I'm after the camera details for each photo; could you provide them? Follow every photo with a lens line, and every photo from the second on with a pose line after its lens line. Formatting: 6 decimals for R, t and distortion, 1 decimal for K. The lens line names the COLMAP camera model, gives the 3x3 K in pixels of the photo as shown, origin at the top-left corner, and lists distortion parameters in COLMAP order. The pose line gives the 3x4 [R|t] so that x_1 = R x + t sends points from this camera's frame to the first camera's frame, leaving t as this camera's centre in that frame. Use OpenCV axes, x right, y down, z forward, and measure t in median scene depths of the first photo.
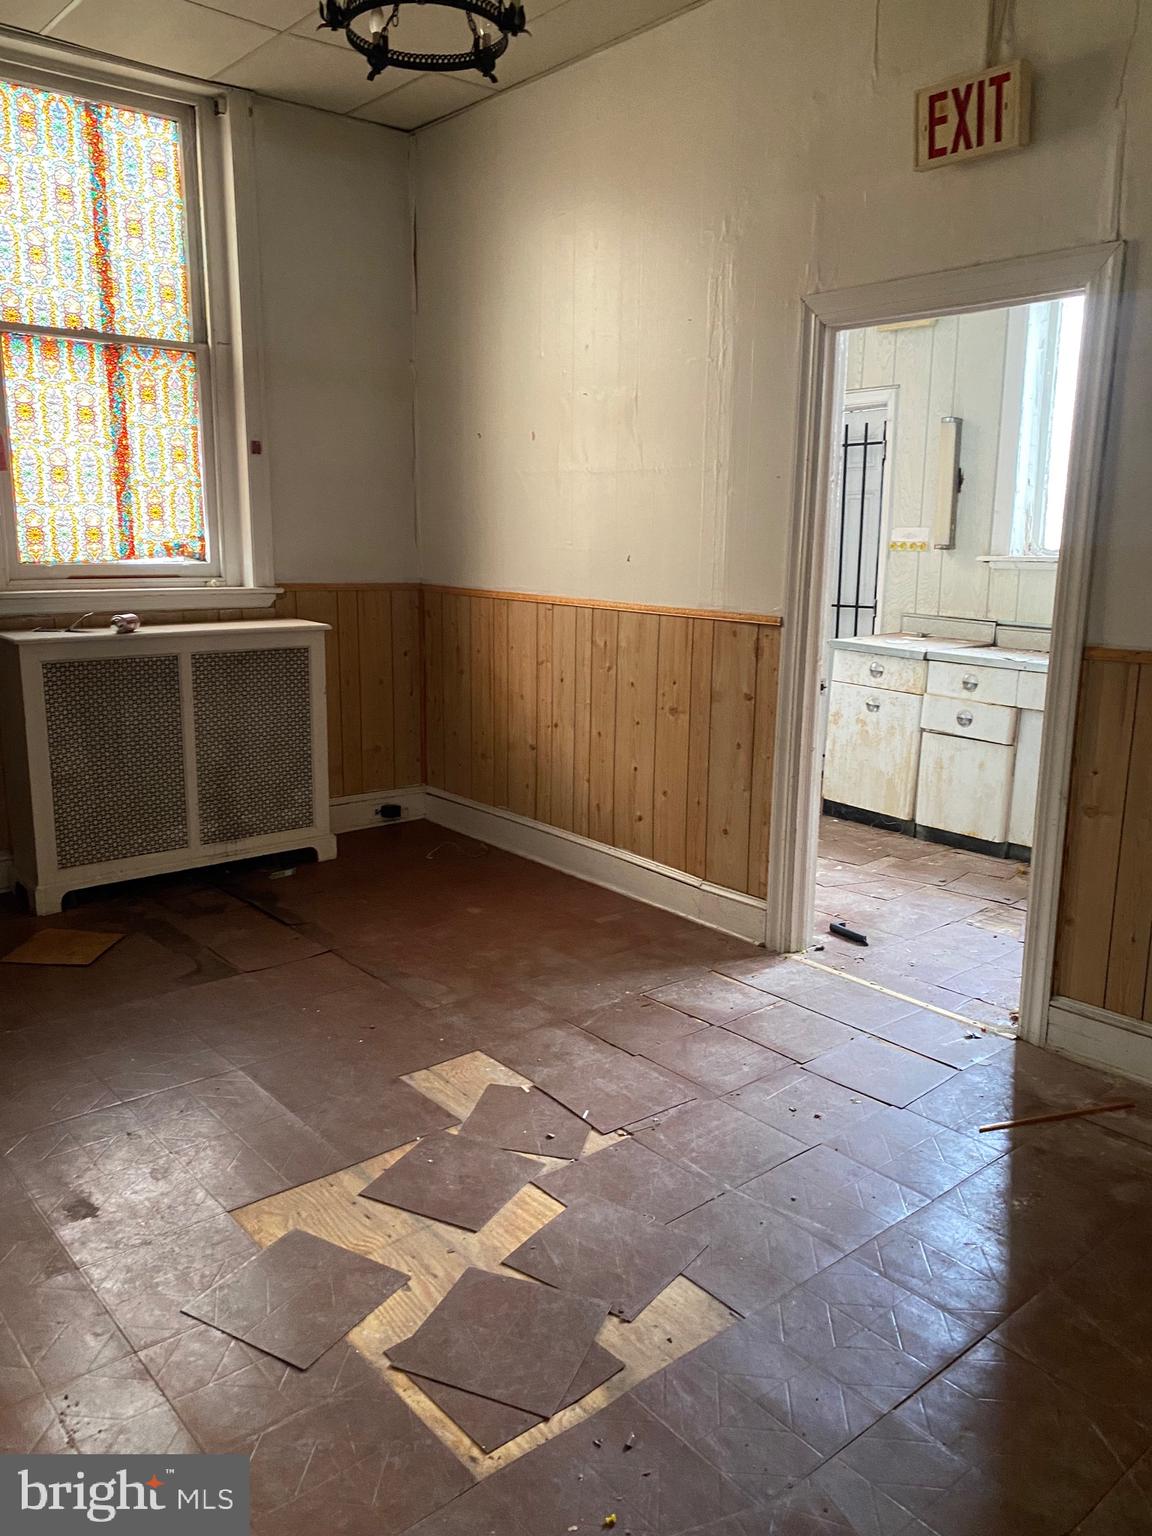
lens RADIAL K [[1171.1, 0, 576.0], [0, 1171.1, 768.0], [0, 0, 1]] dist [0.073961, -0.180123]
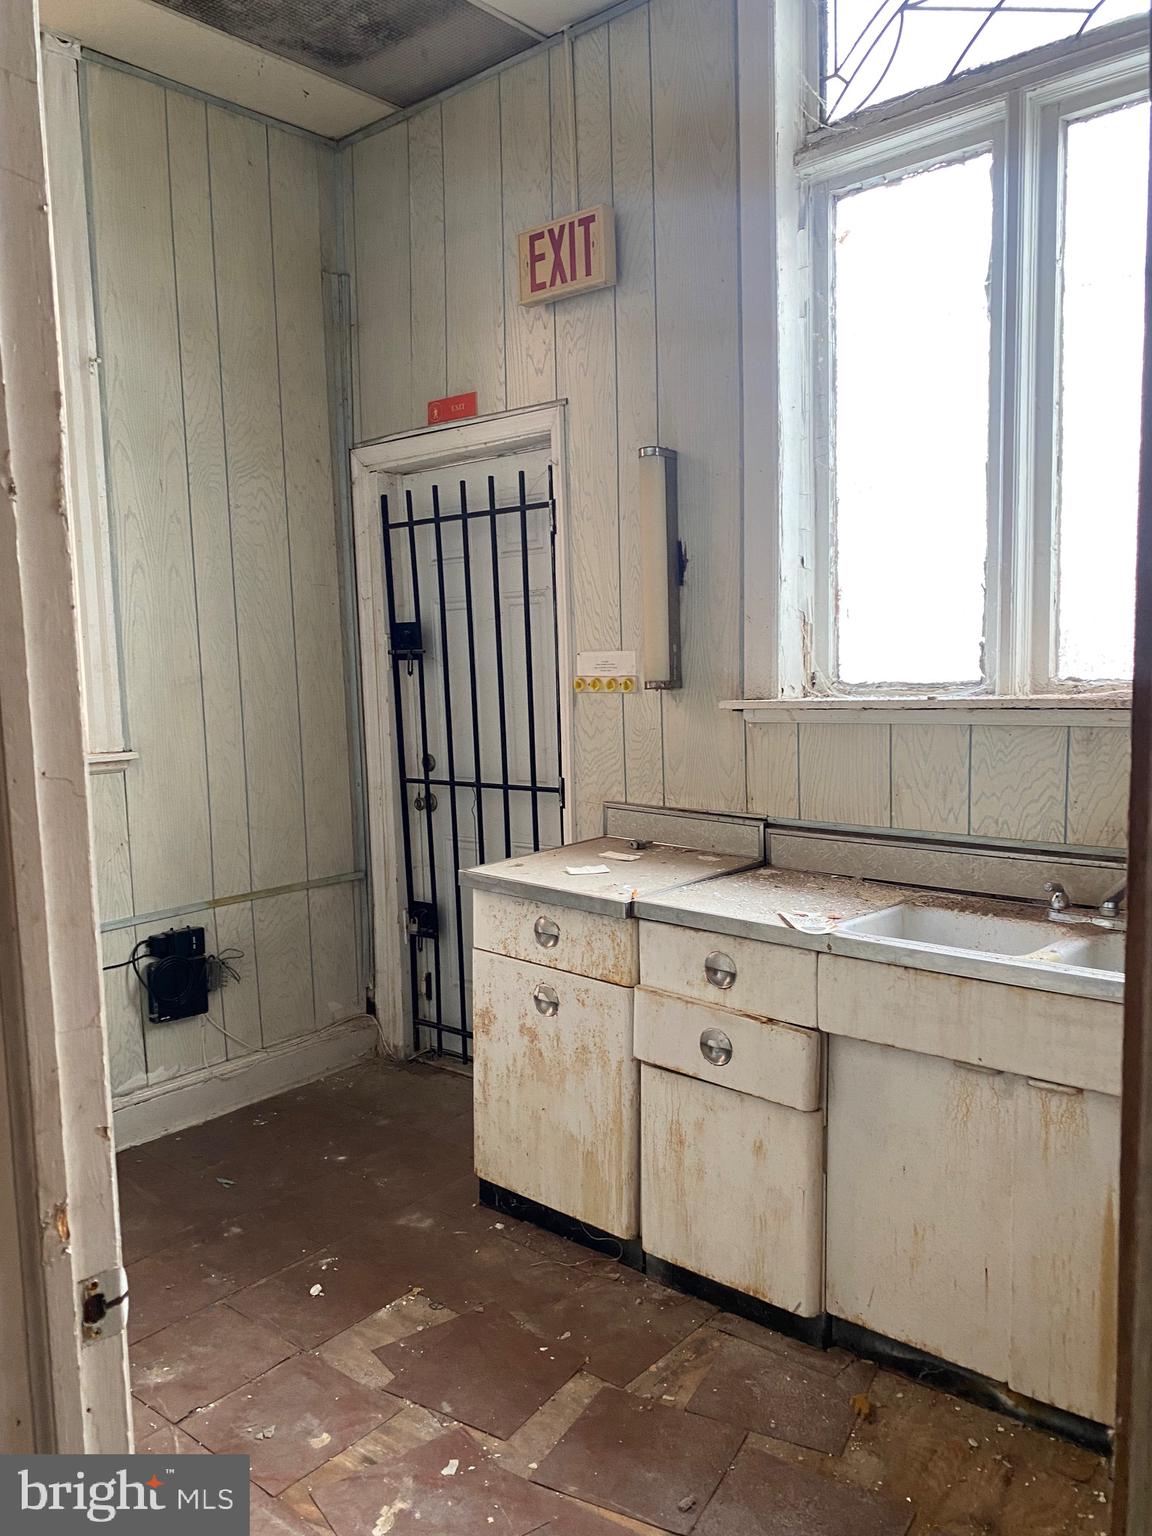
lens RADIAL K [[1163.1, 0, 575.6], [0, 1163.1, 784.1], [0, 0, 1]] dist [0.195452, -0.551623]
pose [[0.985648, -0.057436, 0.158745, 0.189997], [0.070632, 0.994387, -0.078771, -0.105340], [-0.153329, 0.088853, 0.984172, 0.494195]]
